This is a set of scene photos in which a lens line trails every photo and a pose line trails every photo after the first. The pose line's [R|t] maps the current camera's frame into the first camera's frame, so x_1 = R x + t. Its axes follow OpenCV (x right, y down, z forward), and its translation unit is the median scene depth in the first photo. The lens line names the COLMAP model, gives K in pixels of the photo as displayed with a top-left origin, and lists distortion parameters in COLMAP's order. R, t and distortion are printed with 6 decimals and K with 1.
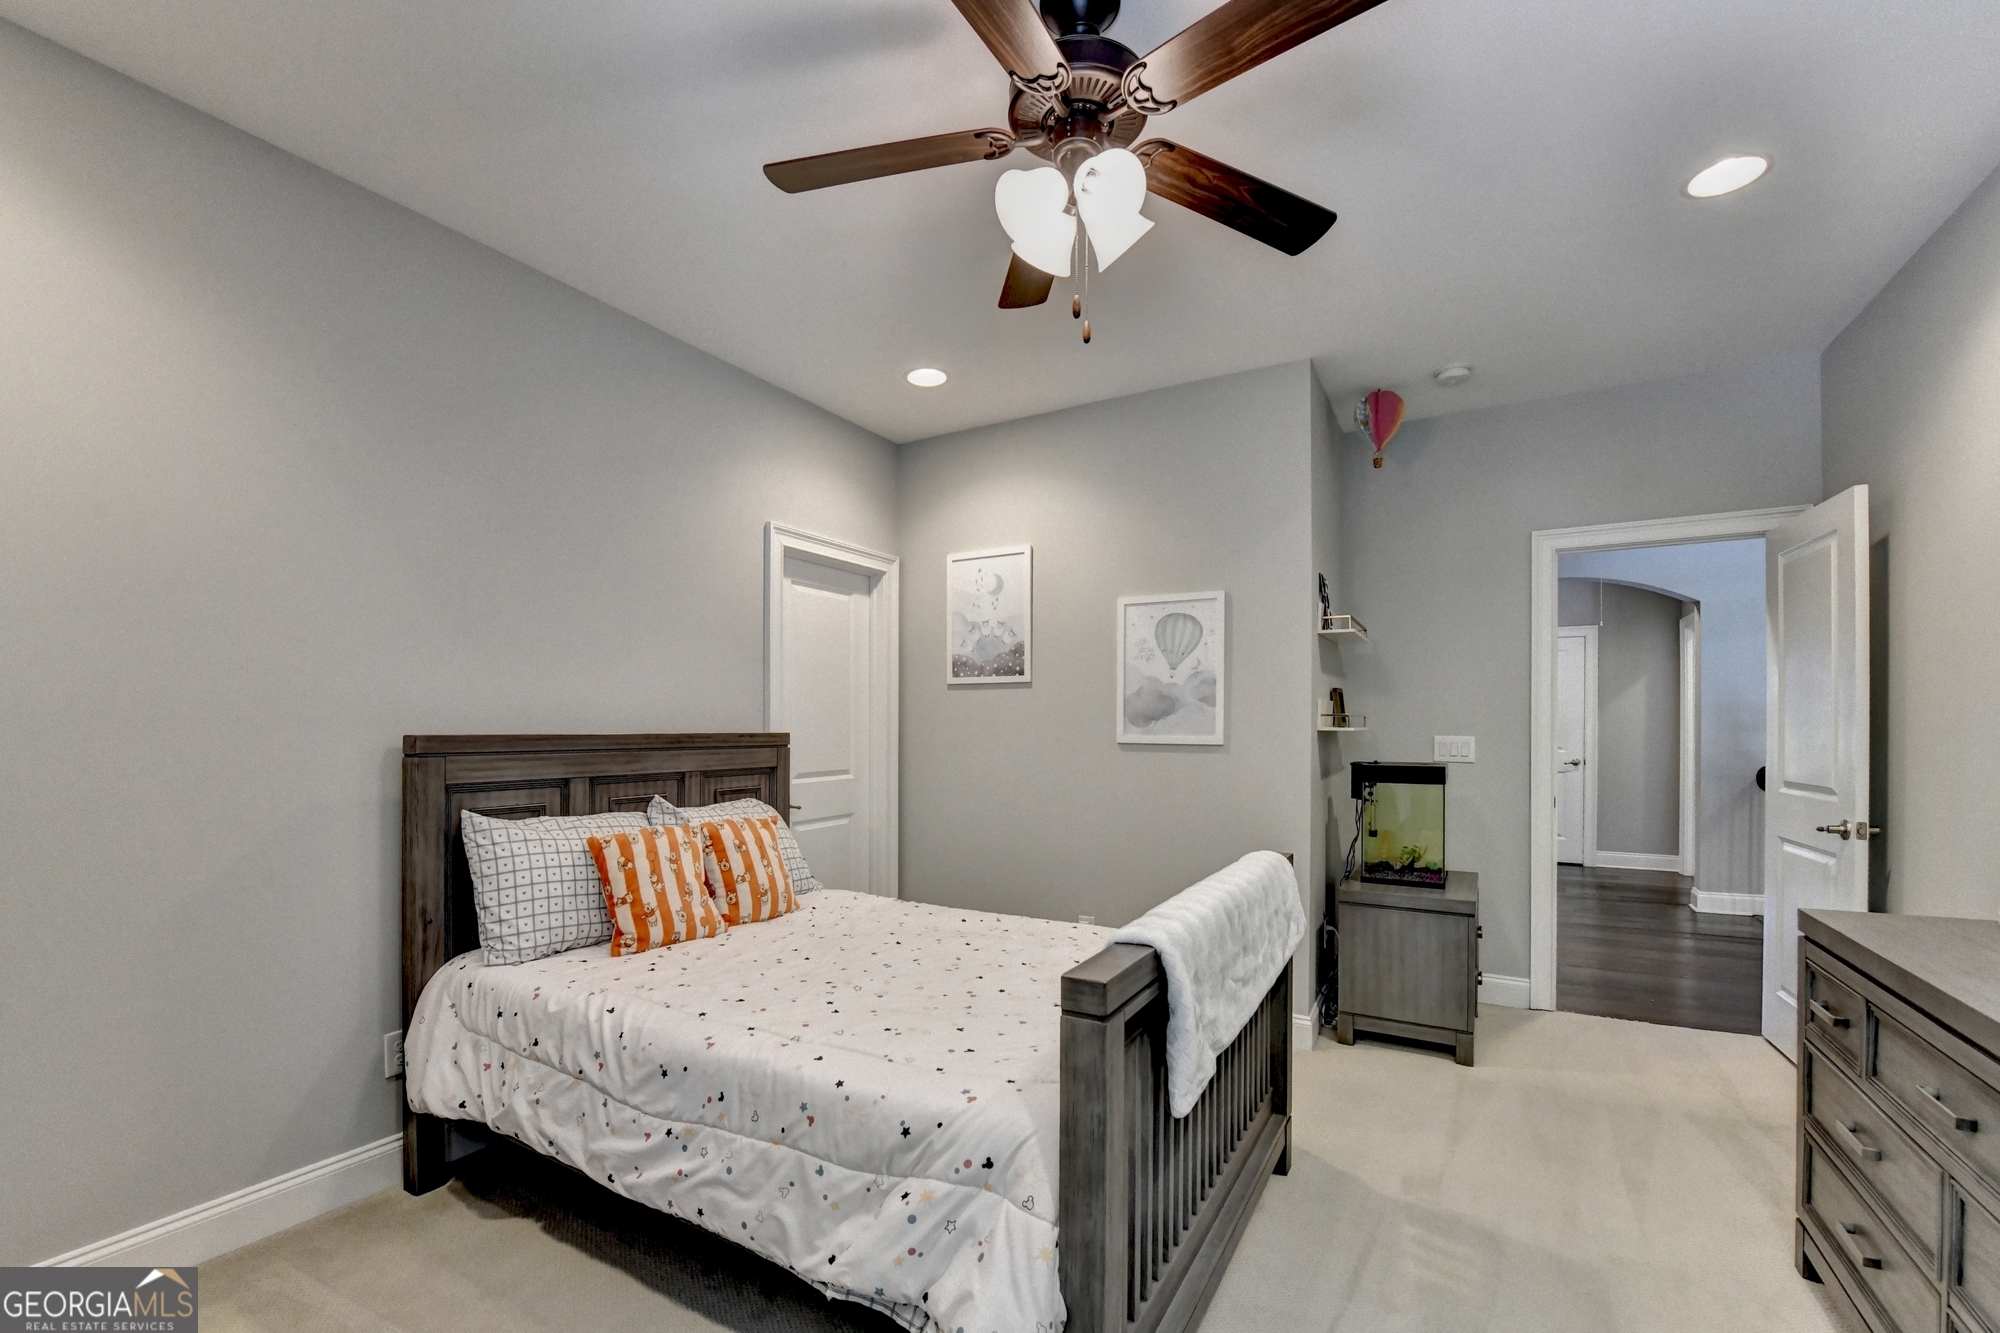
lens RADIAL K [[833.1, 0, 1002.4], [0, 833.1, 734.3], [0, 0, 1]] dist [0.000680, -0.000008]
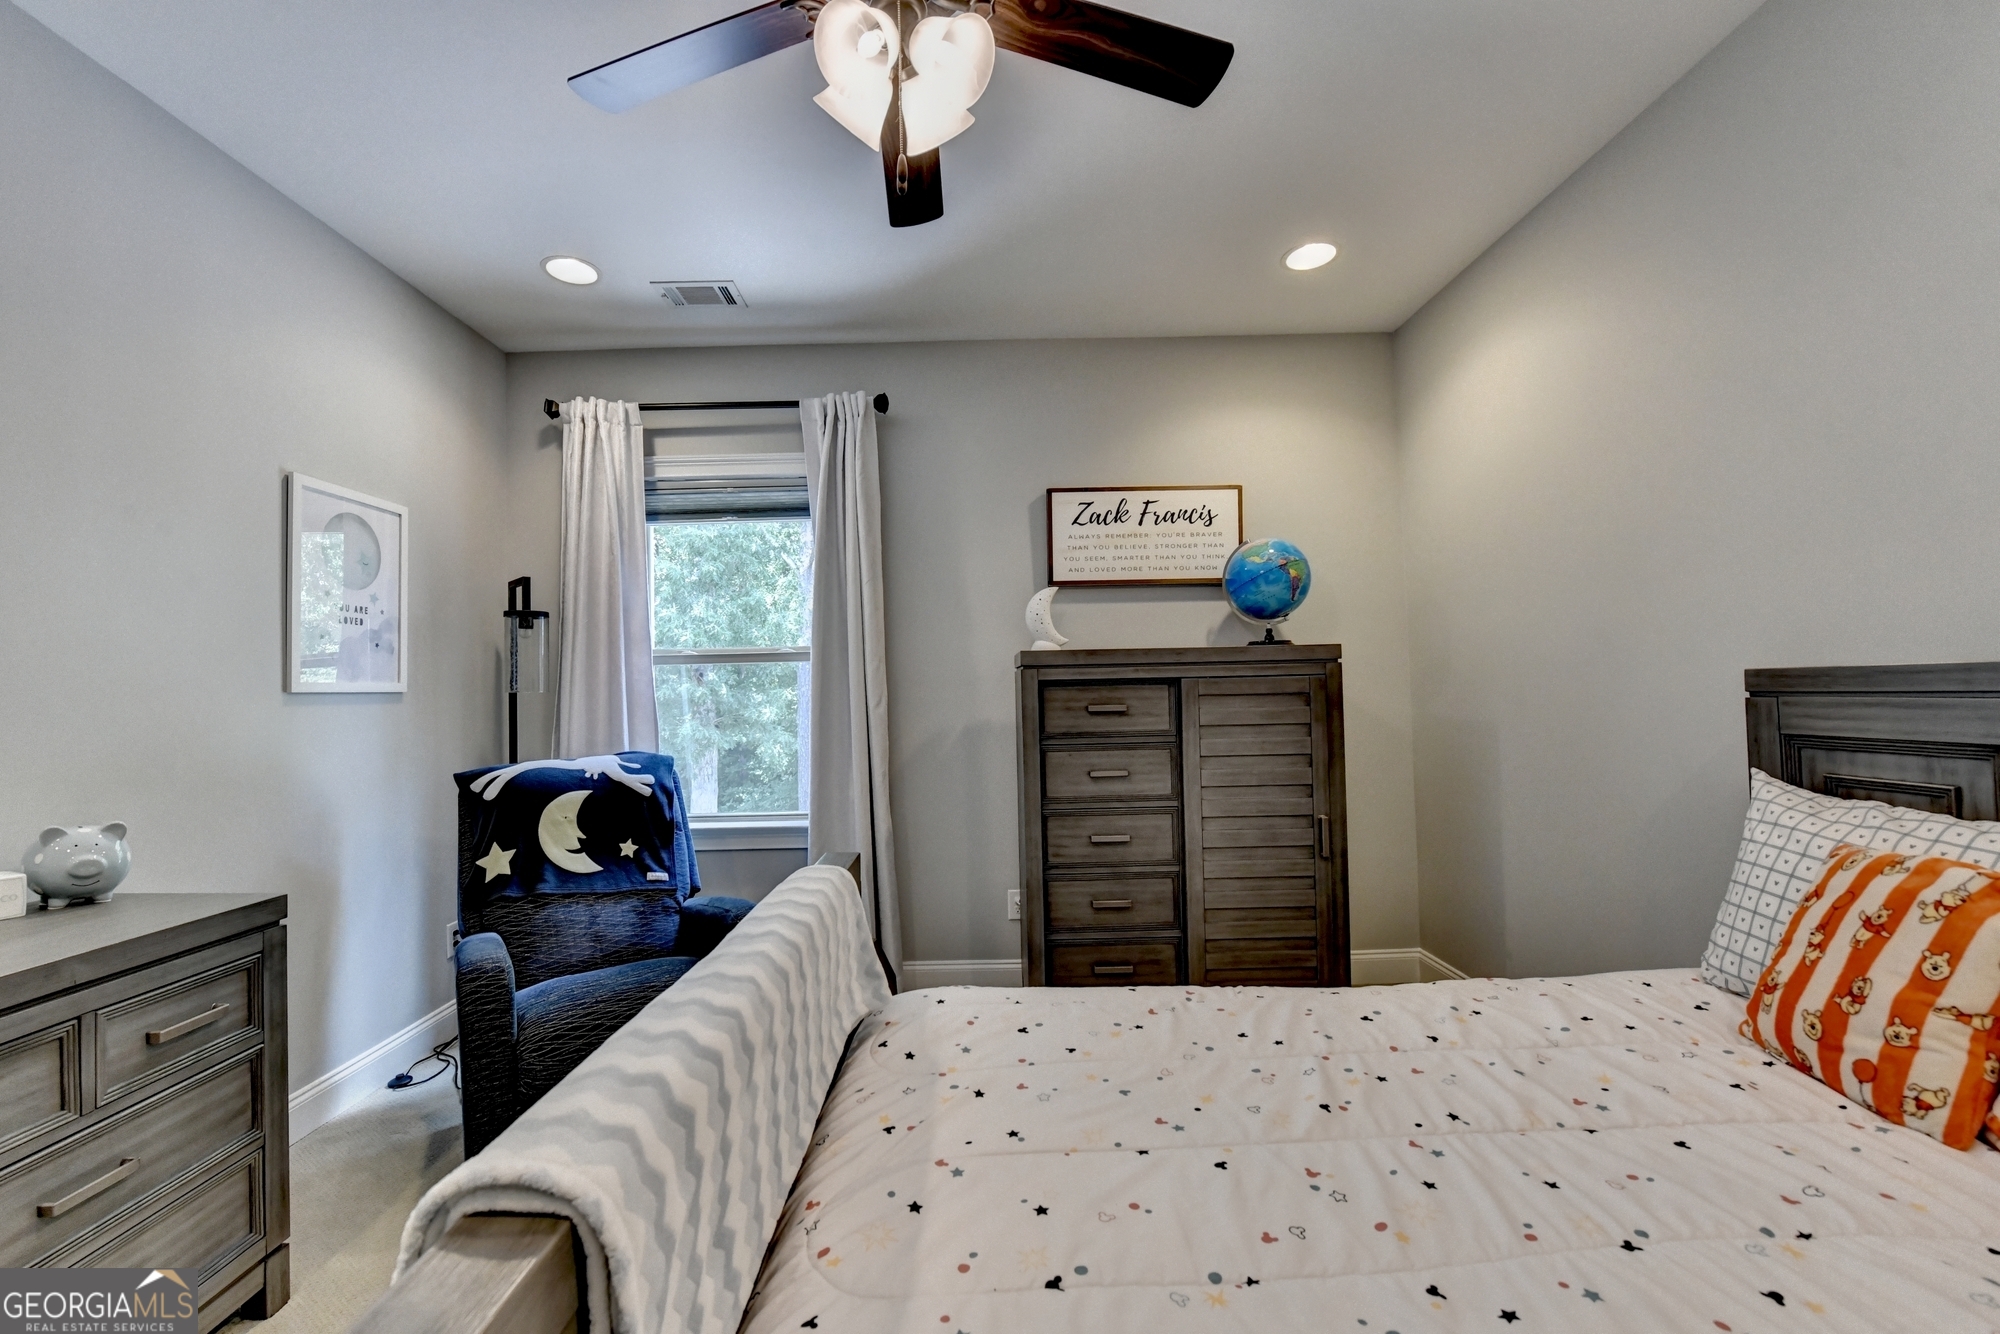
lens RADIAL K [[788.6, 0, 1000.0], [0, 788.6, 667.0], [0, 0, 1]] dist [-0.000031, -0.005738]
pose [[-0.868592, 0.004251, -0.495510, 0.247527], [0.019949, 0.999453, -0.026394, 0.003702], [0.495127, -0.032811, -0.868201, 1.058088]]
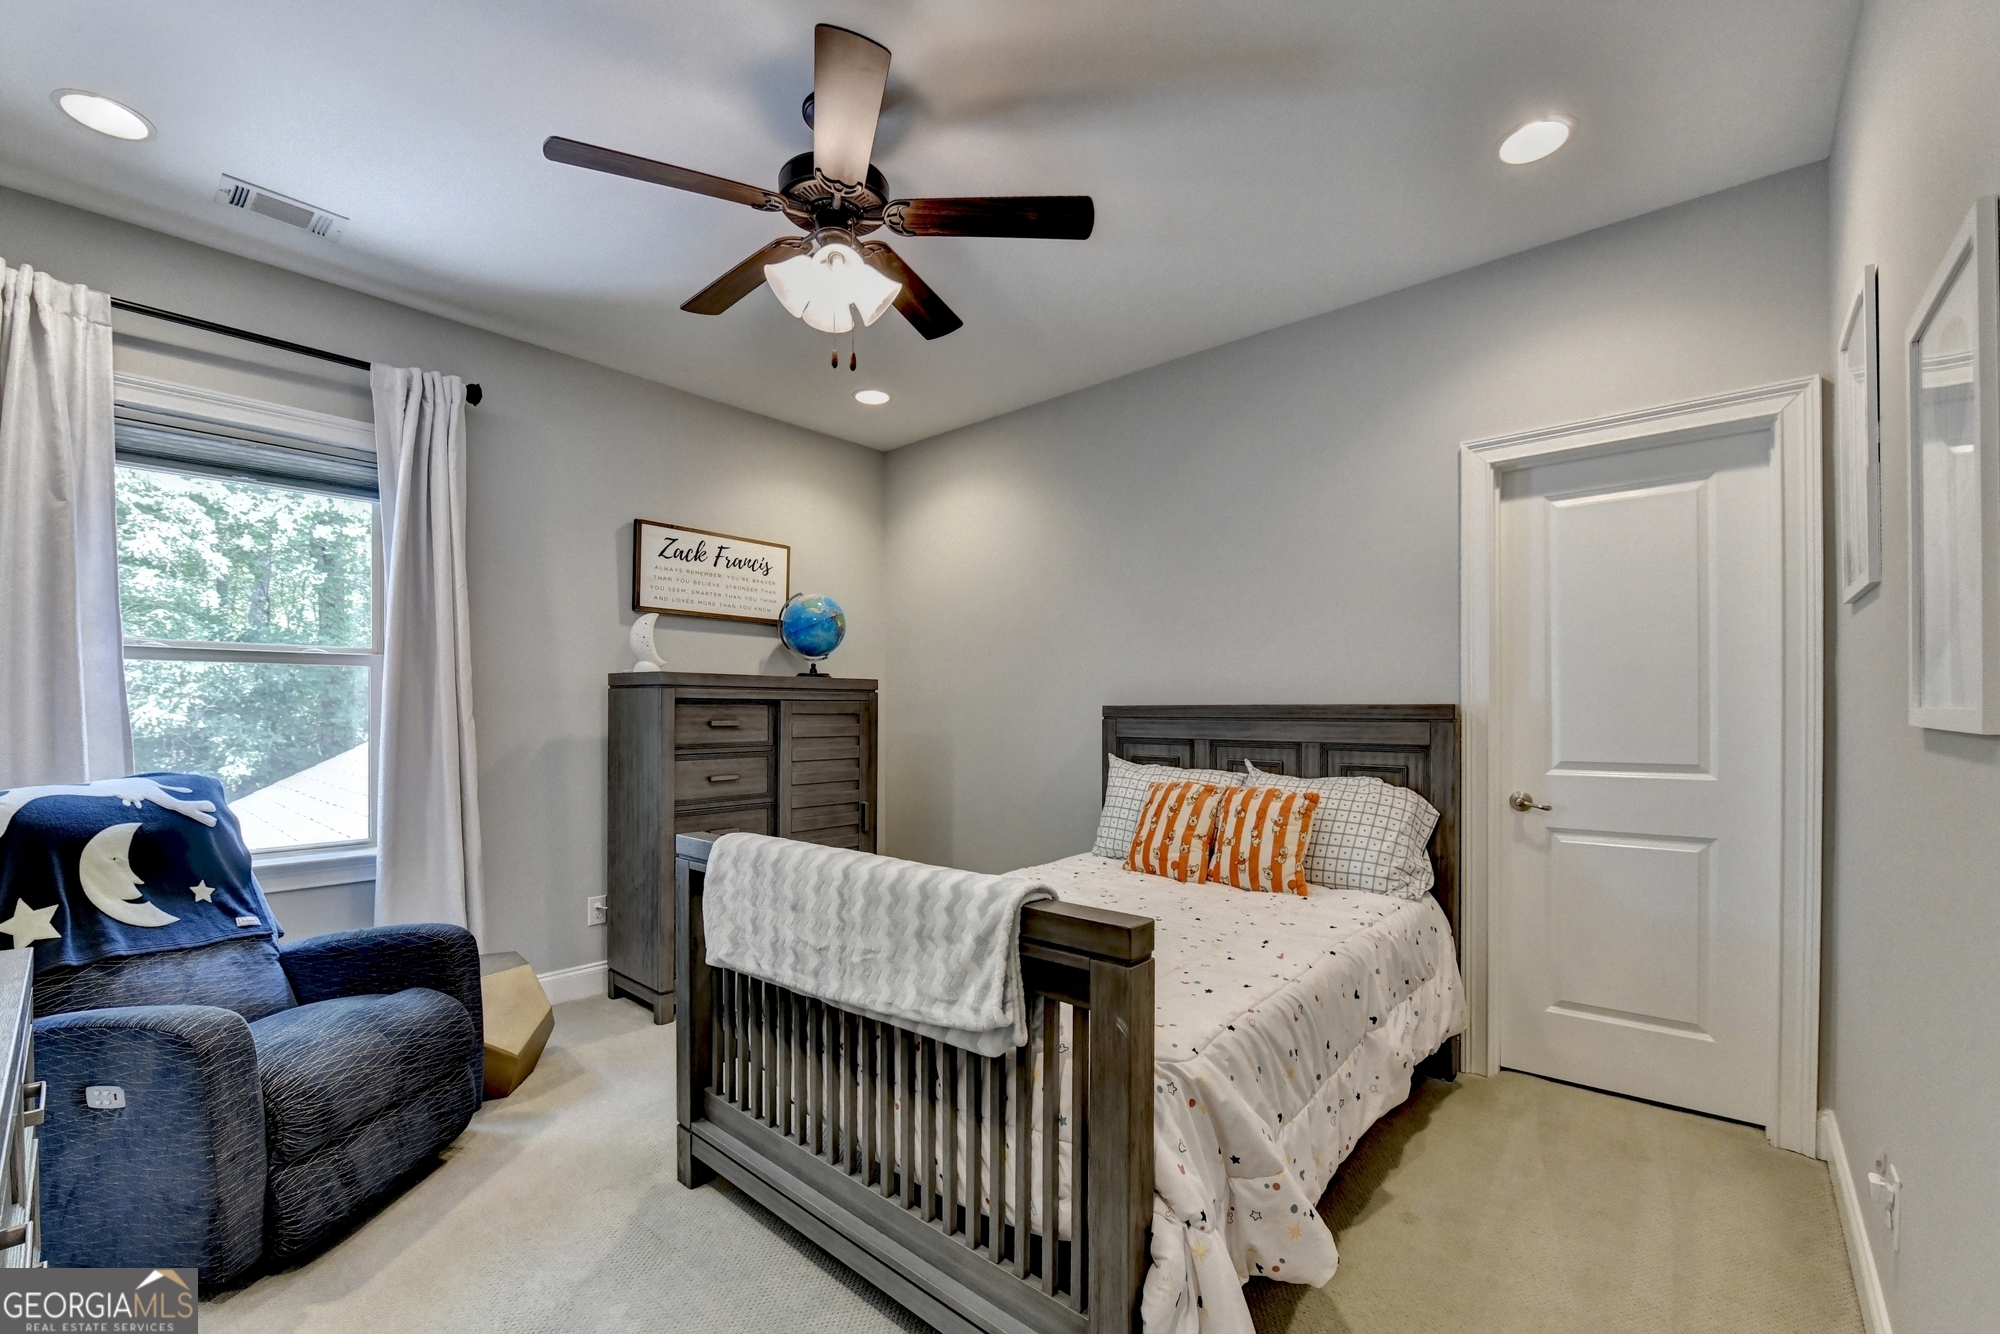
lens RADIAL K [[819.3, 0, 996.4], [0, 819.3, 706.1], [0, 0, 1]] dist [0.000325, -0.000174]
pose [[-0.206205, -0.004362, -0.978499, 0.756460], [-0.007652, 0.999967, -0.002846, 0.006573], [0.978479, 0.006901, -0.206232, 0.916042]]
